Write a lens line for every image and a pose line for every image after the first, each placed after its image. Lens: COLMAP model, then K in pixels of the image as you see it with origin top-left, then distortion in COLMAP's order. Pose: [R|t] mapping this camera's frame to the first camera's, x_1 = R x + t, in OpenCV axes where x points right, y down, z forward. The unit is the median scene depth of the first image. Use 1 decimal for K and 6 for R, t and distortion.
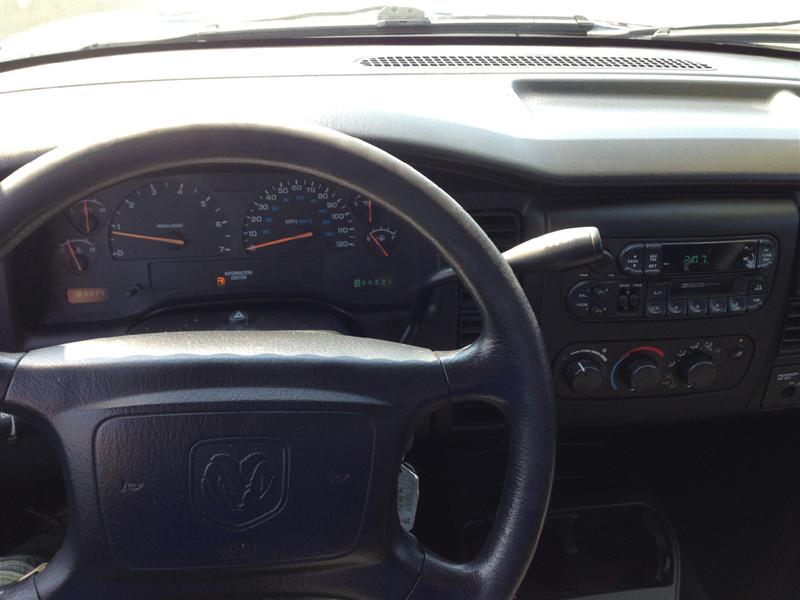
lens RADIAL K [[726.8, 0, 398.0], [0, 726.8, 299.7], [0, 0, 1]] dist [0.056560, 0.000000]
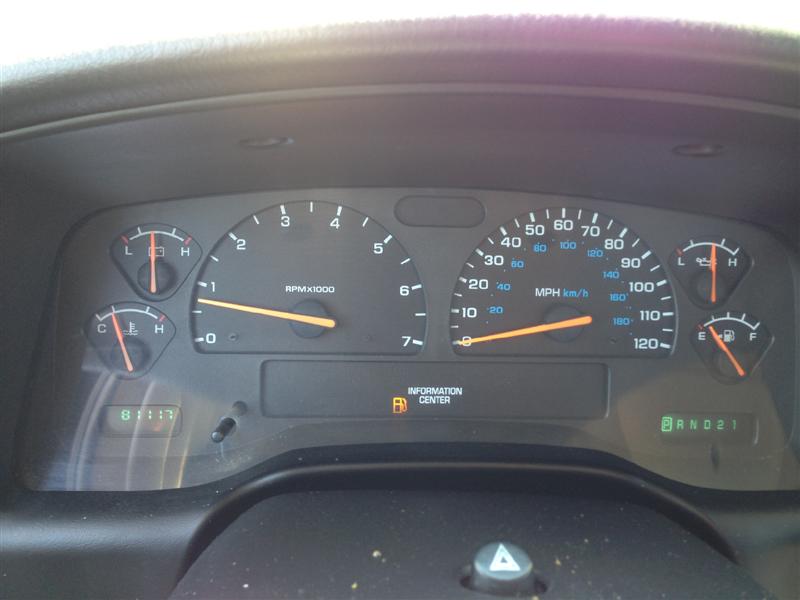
lens RADIAL K [[726.8, 0, 400.5], [0, 726.8, 296.1], [0, 0, 1]] dist [0.056560, 0.000000]
pose [[0.989295, 0.053275, -0.135861, -0.181751], [-0.066249, 0.993475, -0.092837, -0.053810], [0.130028, 0.100844, 0.986369, 0.513879]]
